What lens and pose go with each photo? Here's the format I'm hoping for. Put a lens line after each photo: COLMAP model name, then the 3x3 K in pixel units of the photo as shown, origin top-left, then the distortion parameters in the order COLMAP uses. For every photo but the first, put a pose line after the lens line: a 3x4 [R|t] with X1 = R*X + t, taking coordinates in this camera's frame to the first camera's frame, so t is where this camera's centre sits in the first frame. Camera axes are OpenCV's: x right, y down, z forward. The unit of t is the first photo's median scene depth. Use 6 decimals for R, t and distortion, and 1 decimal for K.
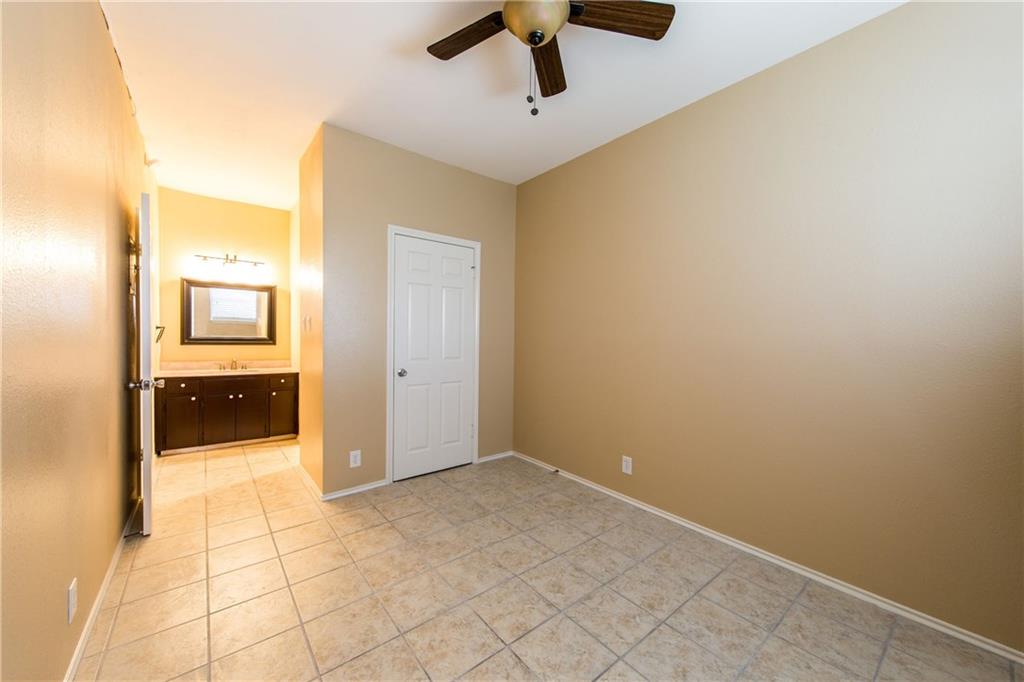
lens RADIAL K [[388.5, 0, 509.2], [0, 388.5, 340.5], [0, 0, 1]] dist [0.001039, -0.000095]
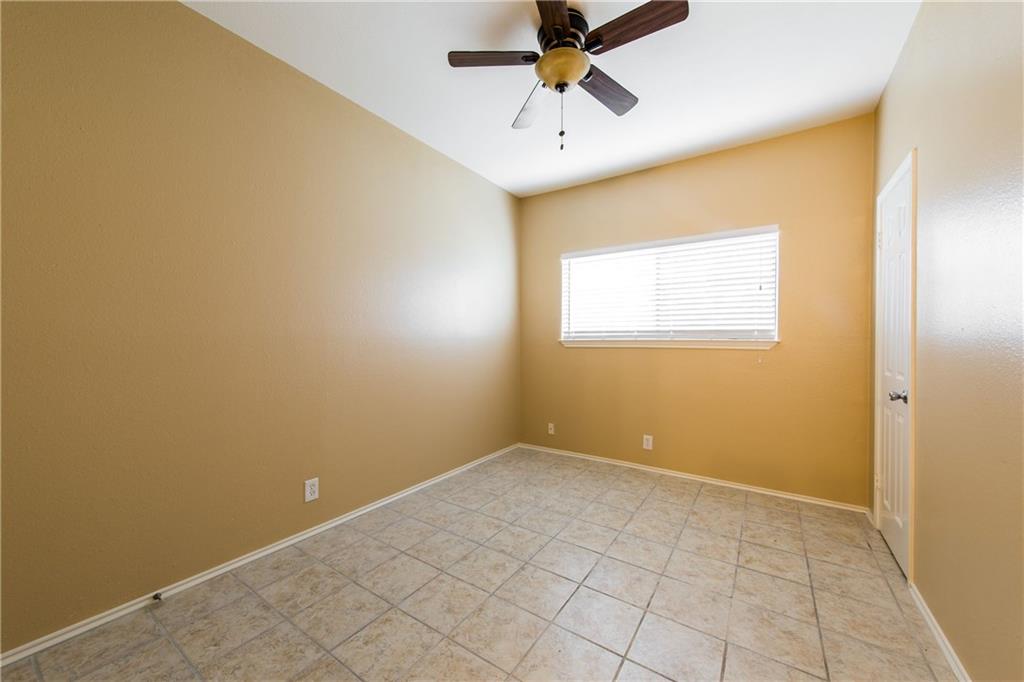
lens RADIAL K [[388.5, 0, 510.4], [0, 388.5, 336.9], [0, 0, 1]] dist [0.001039, -0.000095]
pose [[-0.313427, -0.010720, 0.949552, -0.750377], [0.008245, 0.999868, 0.014009, -0.003891], [-0.949576, 0.012220, -0.313297, 1.096255]]
